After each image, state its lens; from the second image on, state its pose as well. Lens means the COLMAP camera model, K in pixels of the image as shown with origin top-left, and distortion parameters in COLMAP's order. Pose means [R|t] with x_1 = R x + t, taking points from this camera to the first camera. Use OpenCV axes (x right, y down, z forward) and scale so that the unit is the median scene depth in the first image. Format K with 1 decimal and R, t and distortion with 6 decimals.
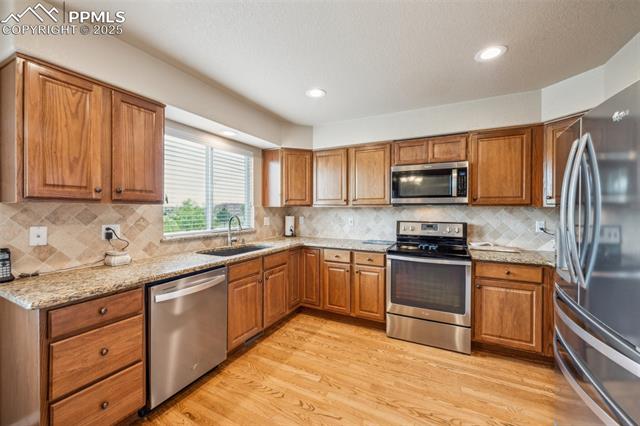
lens RADIAL K [[256.8, 0, 321.1], [0, 256.8, 210.2], [0, 0, 1]] dist [0.002666, -0.000067]
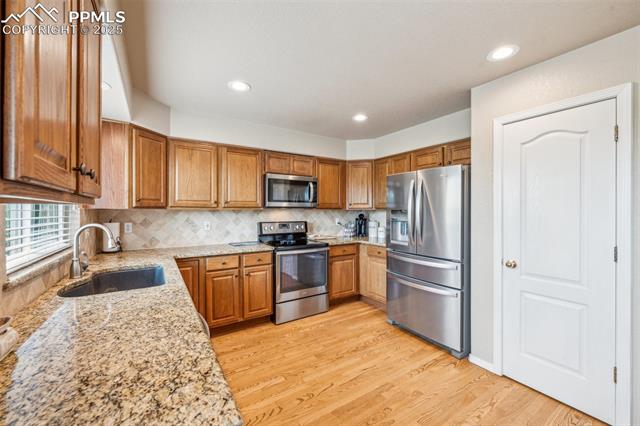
lens RADIAL K [[256.8, 0, 318.7], [0, 256.8, 211.0], [0, 0, 1]] dist [0.002666, -0.000067]
pose [[0.503286, -0.003346, 0.864113, -0.599008], [0.006102, 0.999981, 0.000318, -0.005403], [-0.864098, 0.005113, 0.503297, 0.262812]]
